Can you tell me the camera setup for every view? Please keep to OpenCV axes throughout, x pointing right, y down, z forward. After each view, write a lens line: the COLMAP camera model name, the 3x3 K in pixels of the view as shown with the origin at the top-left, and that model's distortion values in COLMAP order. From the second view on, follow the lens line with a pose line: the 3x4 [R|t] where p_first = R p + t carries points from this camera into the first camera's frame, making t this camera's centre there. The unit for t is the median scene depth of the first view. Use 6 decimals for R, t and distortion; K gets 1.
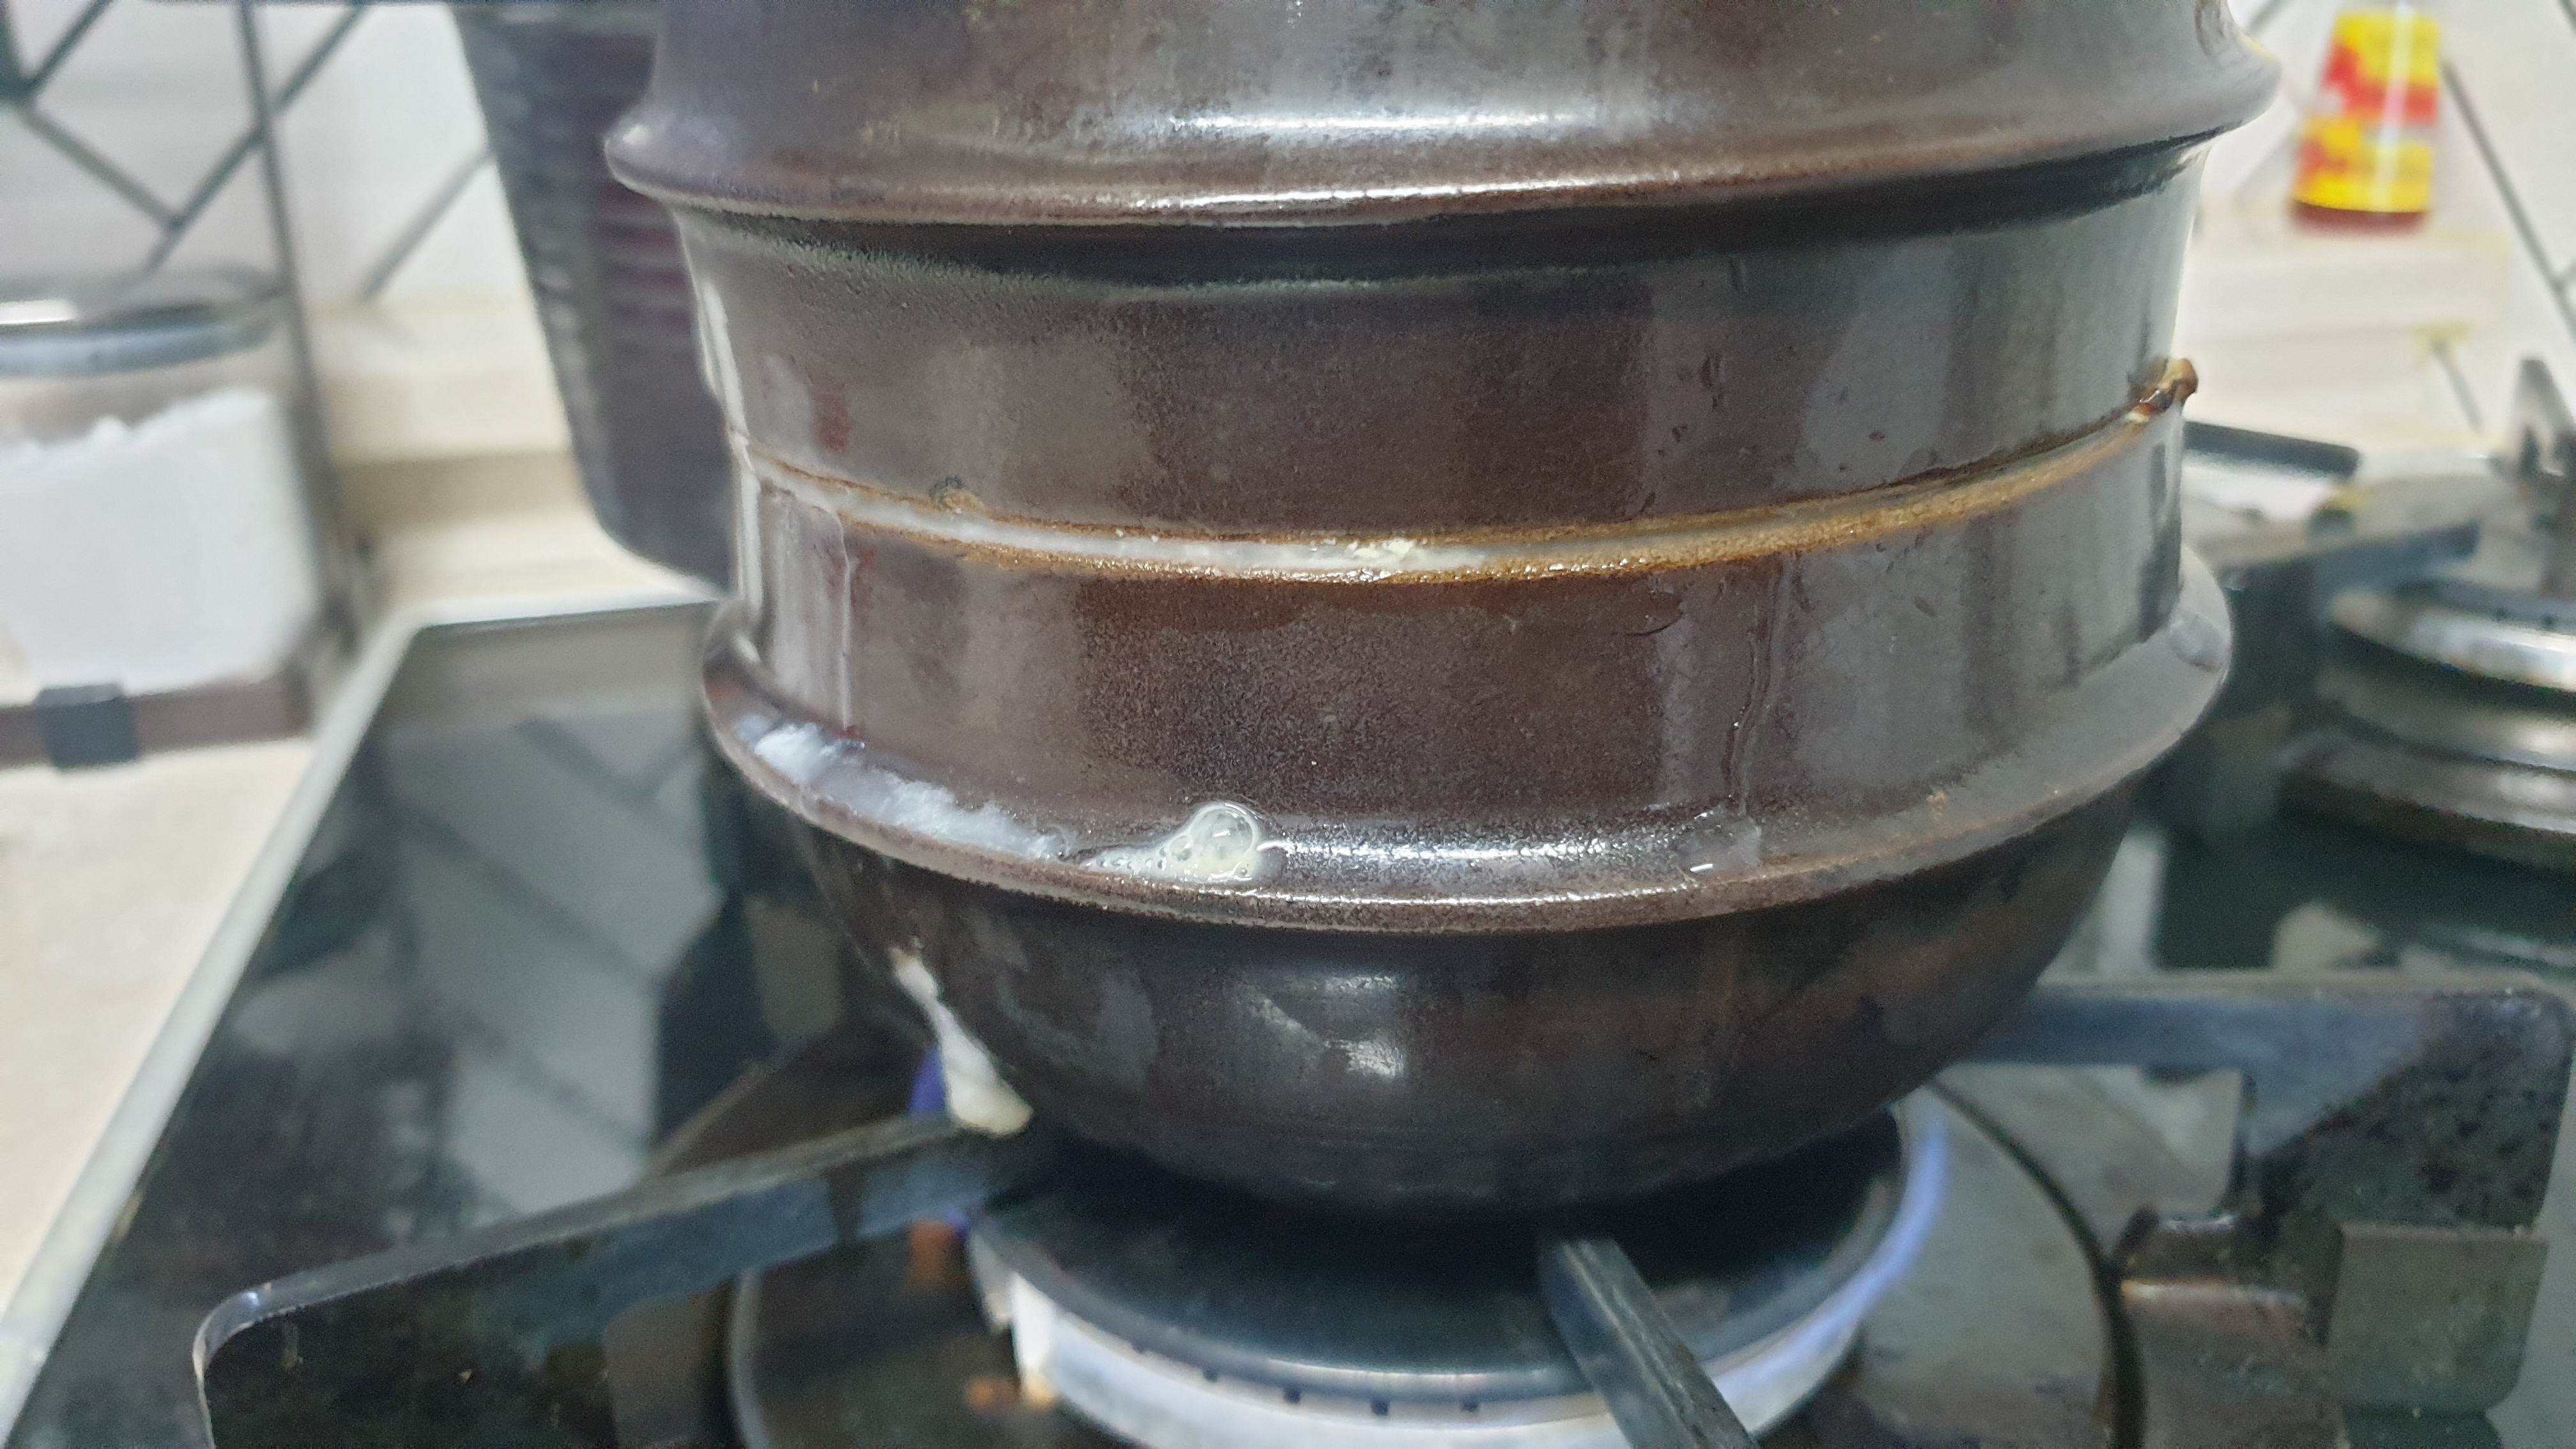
lens RADIAL K [[2021.7, 0, 1288.0], [0, 2021.7, 724.5], [0, 0, 1]] dist [-0.090380, 0.108536]
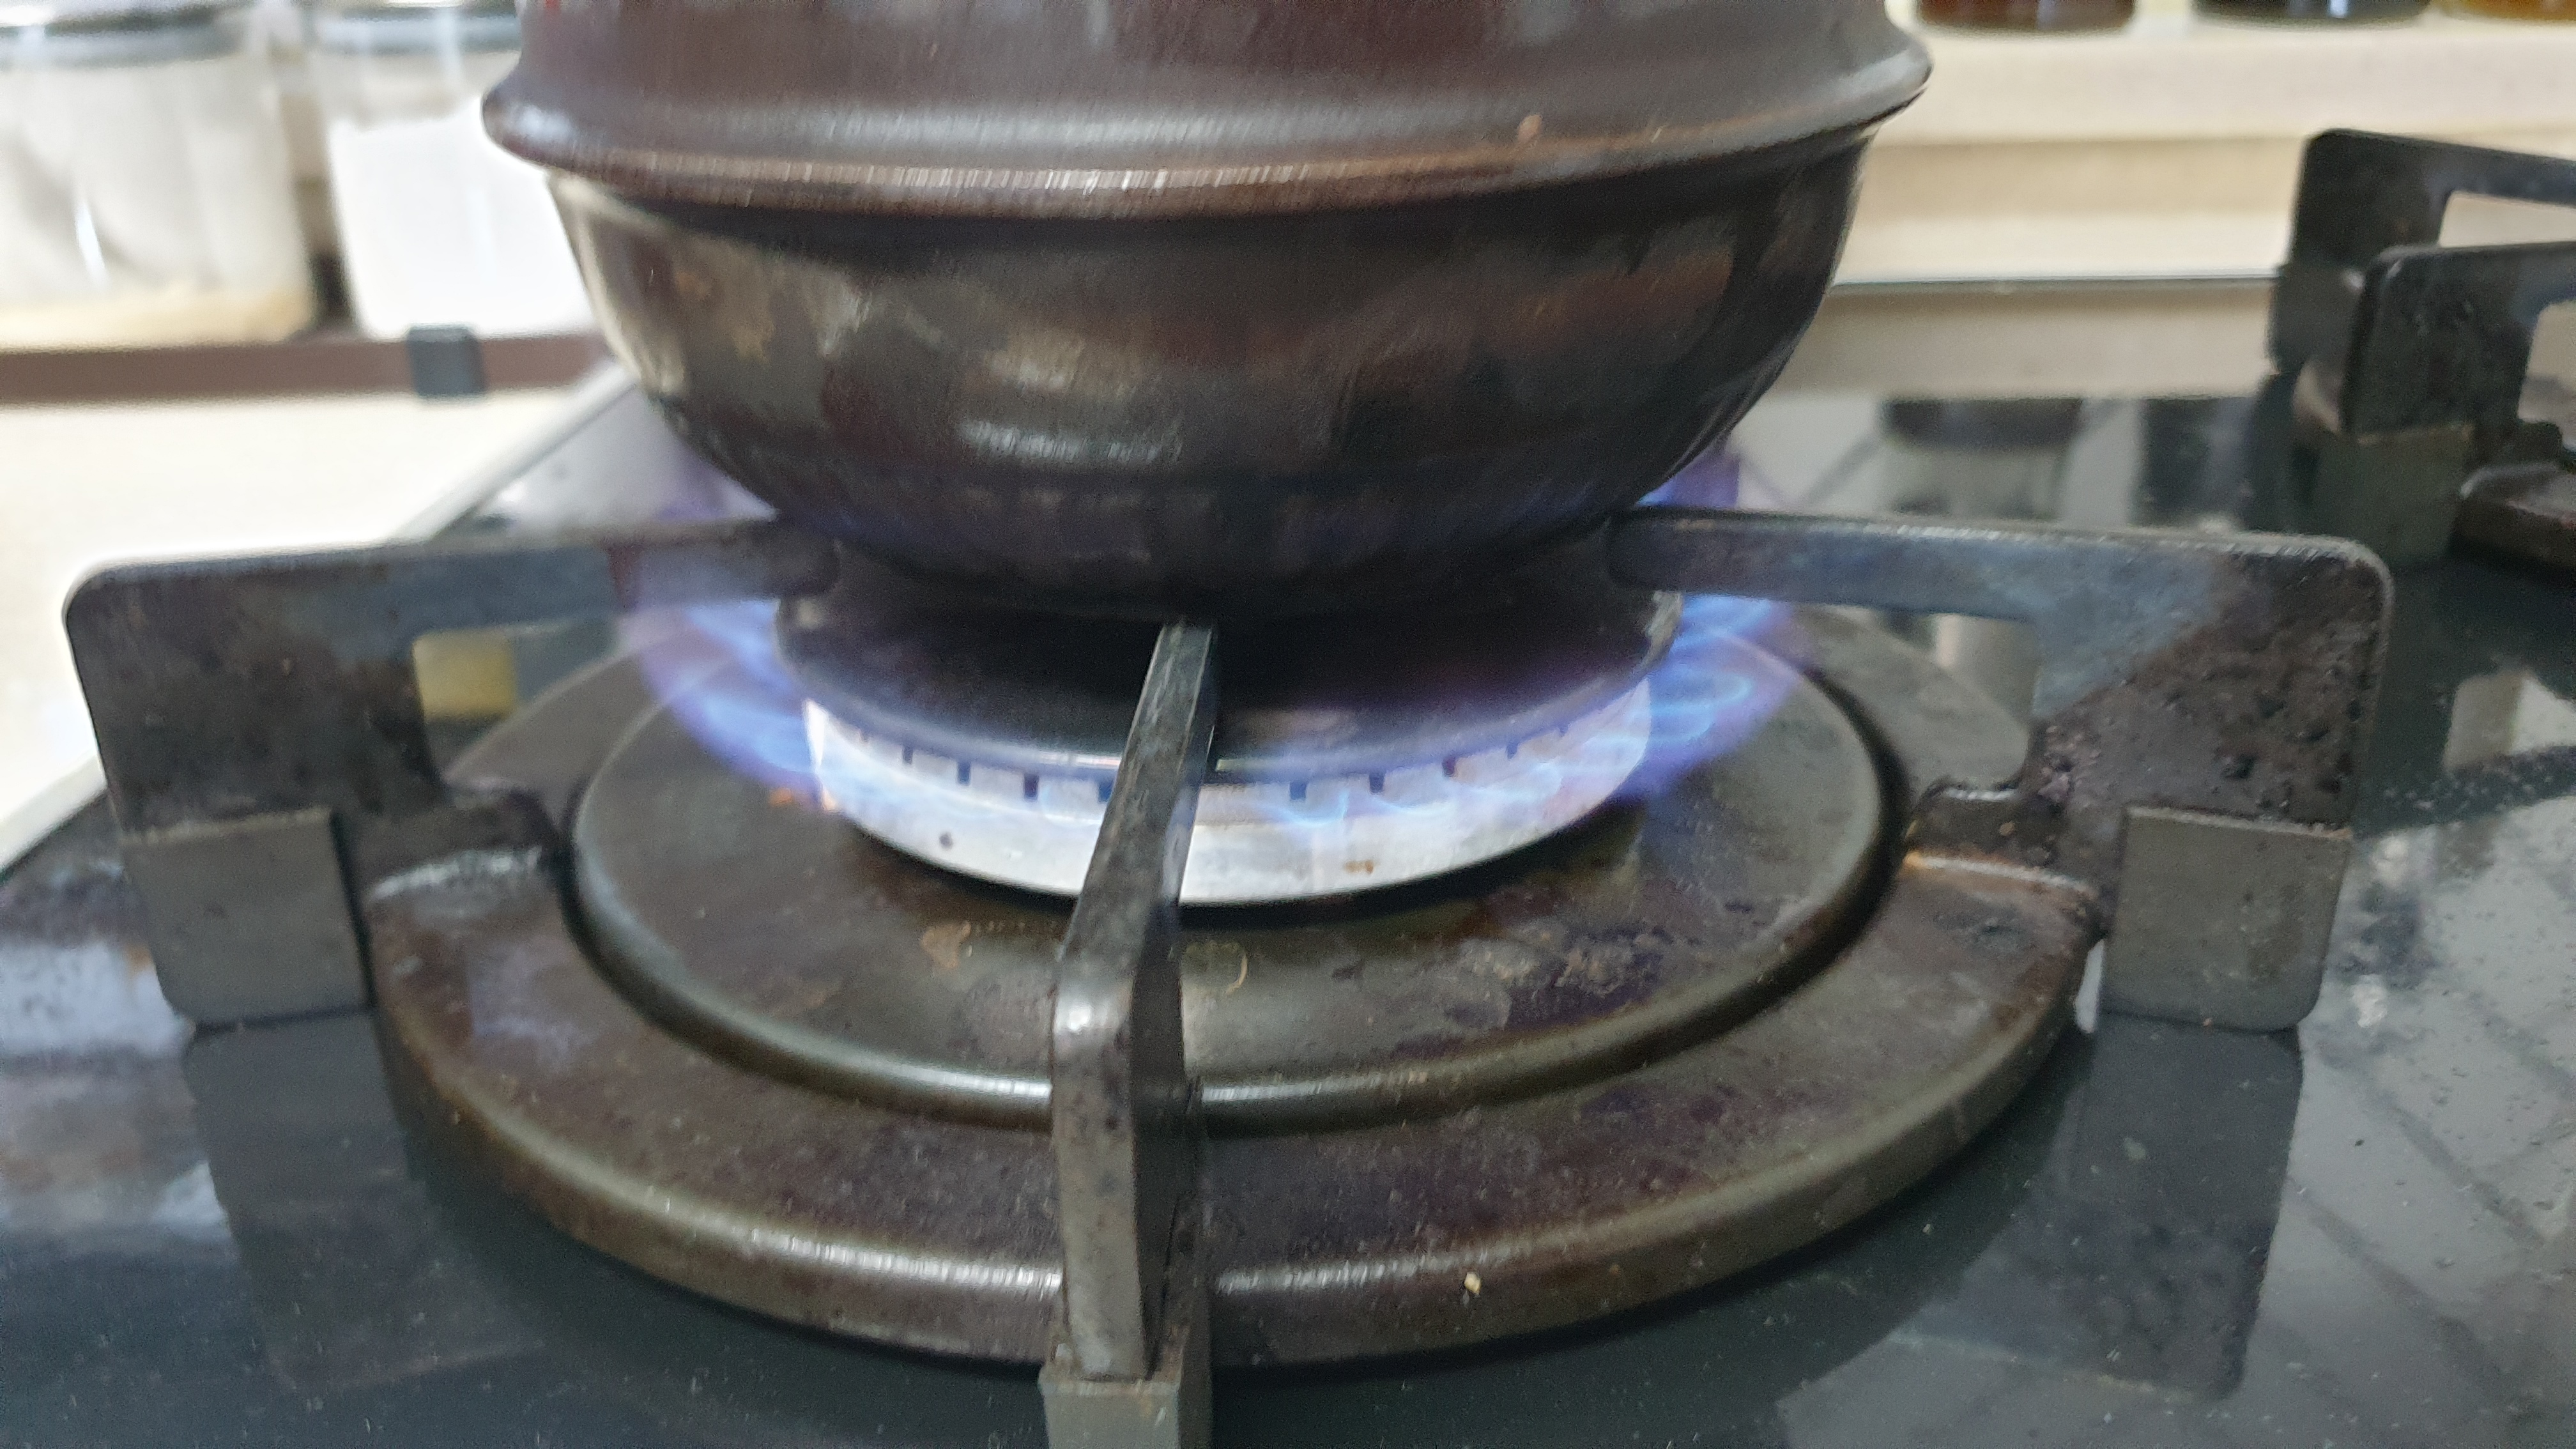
lens RADIAL K [[2021.7, 0, 1288.0], [0, 2021.7, 724.5], [0, 0, 1]] dist [-0.090380, 0.108536]
pose [[0.964499, 0.104114, -0.242697, 0.372159], [-0.088935, 0.993380, 0.072709, 0.181068], [0.248661, -0.048544, 0.967373, -0.009731]]
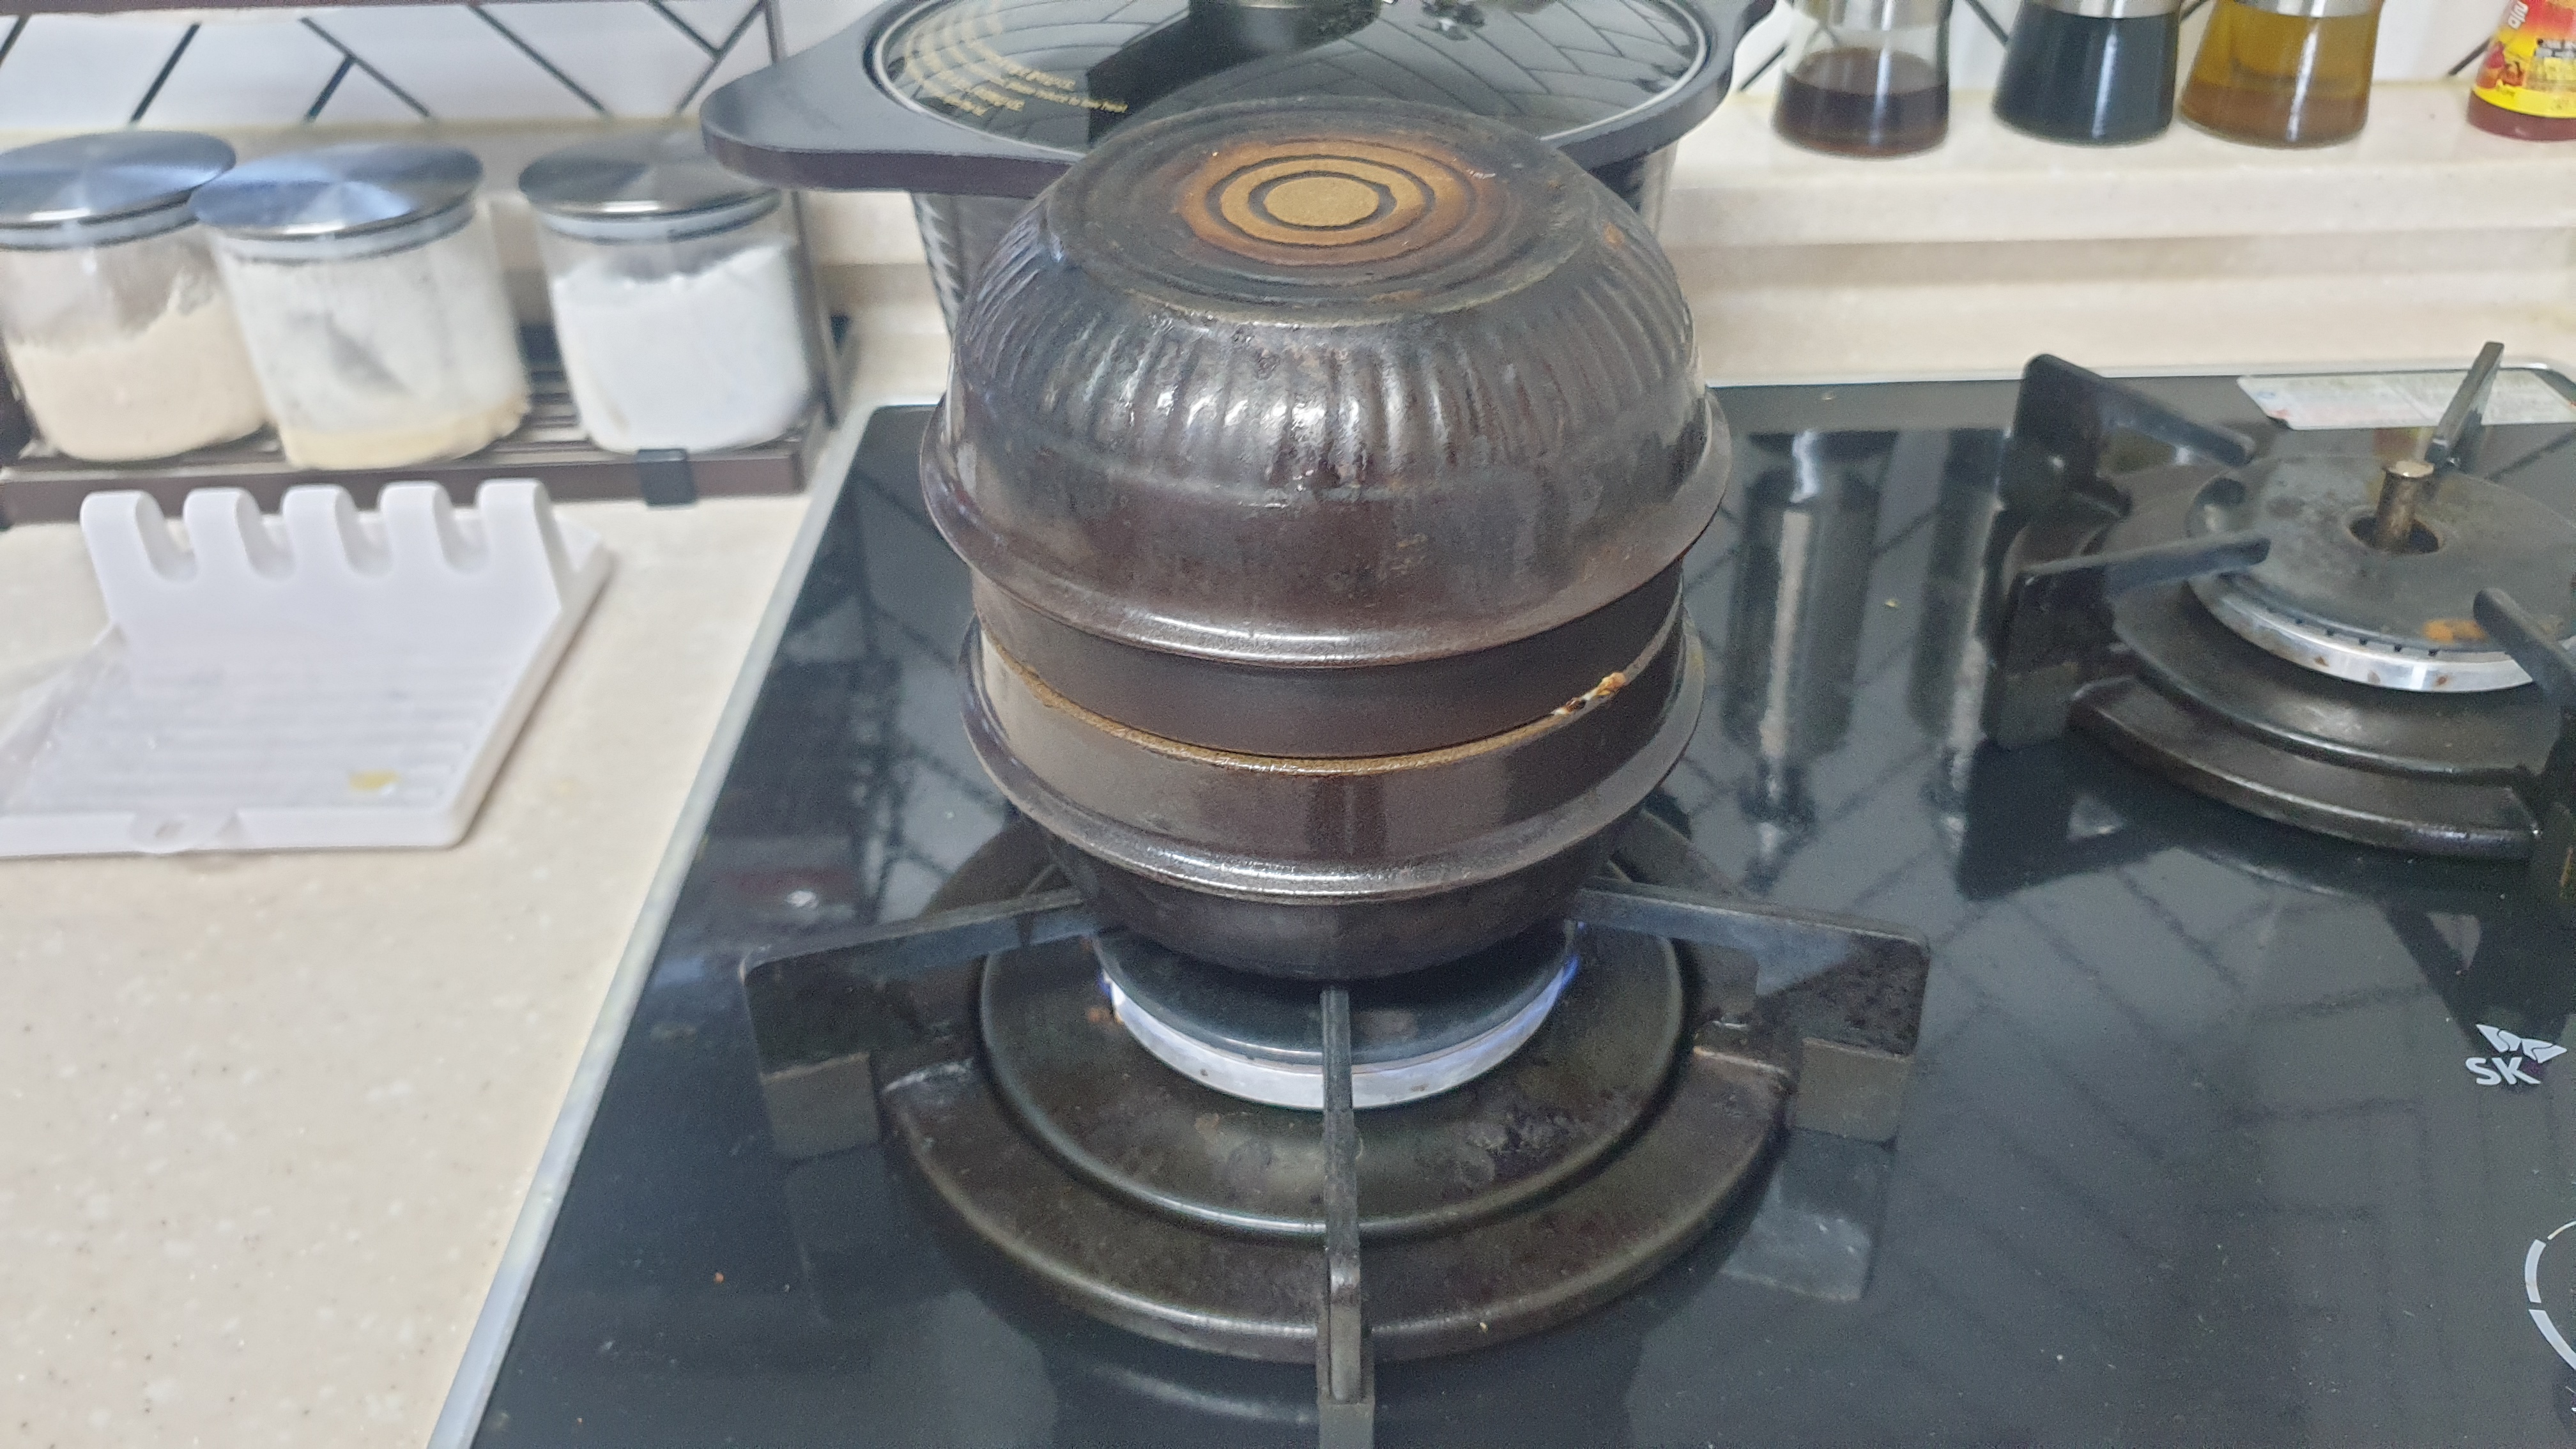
lens RADIAL K [[1871.0, 0, 1318.2], [0, 1871.0, 750.4], [0, 0, 1]] dist [0.003374, -0.000425]
pose [[0.976482, 0.120009, -0.179109, 0.368280], [-0.074641, 0.967560, 0.241363, -0.395823], [0.202265, -0.222318, 0.953763, -0.699770]]
